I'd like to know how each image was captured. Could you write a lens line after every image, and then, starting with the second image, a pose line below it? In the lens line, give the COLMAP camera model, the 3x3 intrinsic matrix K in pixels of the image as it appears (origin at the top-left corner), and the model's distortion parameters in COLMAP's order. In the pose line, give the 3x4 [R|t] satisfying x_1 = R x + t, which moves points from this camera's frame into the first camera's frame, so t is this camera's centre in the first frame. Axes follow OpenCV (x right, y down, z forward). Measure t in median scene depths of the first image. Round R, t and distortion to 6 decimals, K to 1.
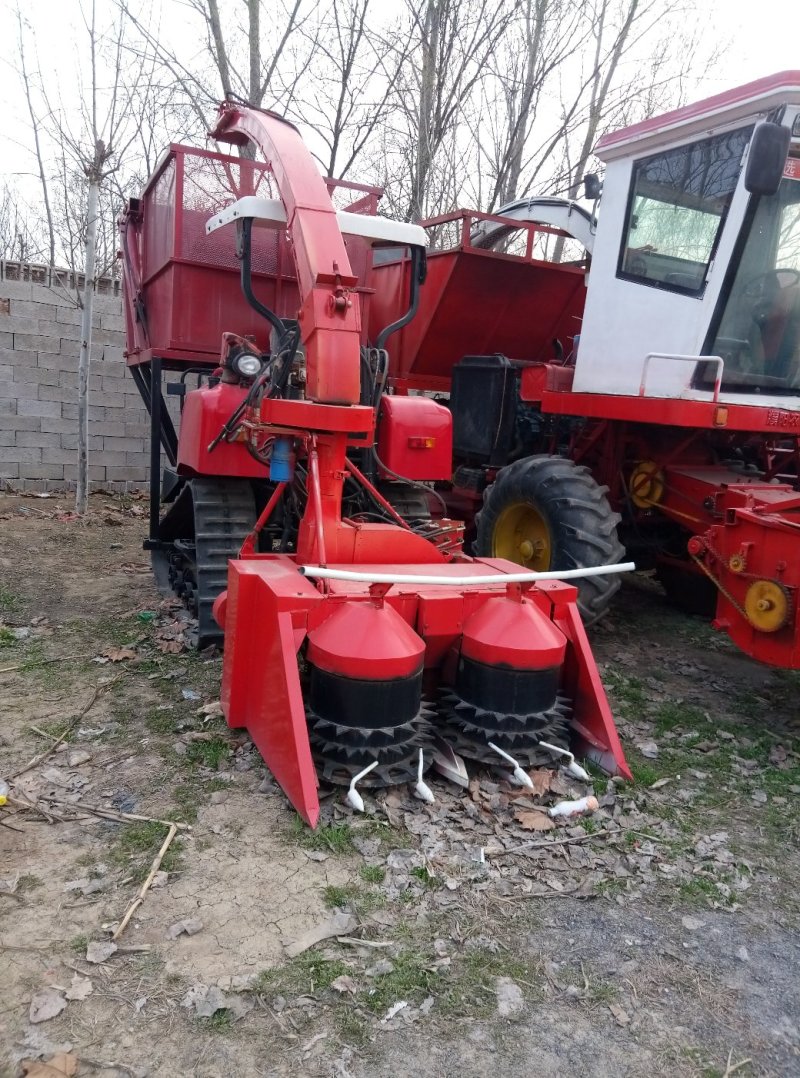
lens RADIAL K [[577.6, 0, 372.9], [0, 577.6, 504.2], [0, 0, 1]] dist [0.002413, -0.009571]
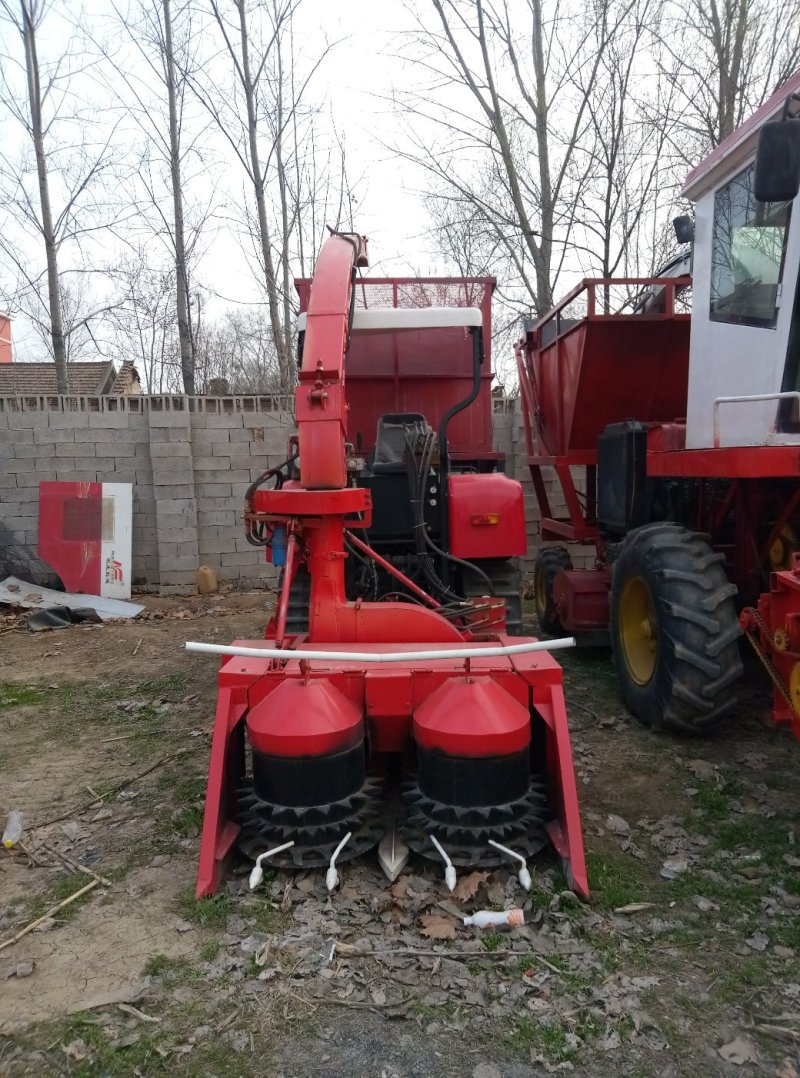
lens RADIAL K [[579.1, 0, 431.8], [0, 579.1, 539.4], [0, 0, 1]] dist [-0.001775, -0.000339]
pose [[0.947879, -0.062799, -0.312382, 0.514653], [0.034675, 0.994893, -0.094791, 0.027890], [0.316740, 0.079019, 0.945215, 0.084181]]
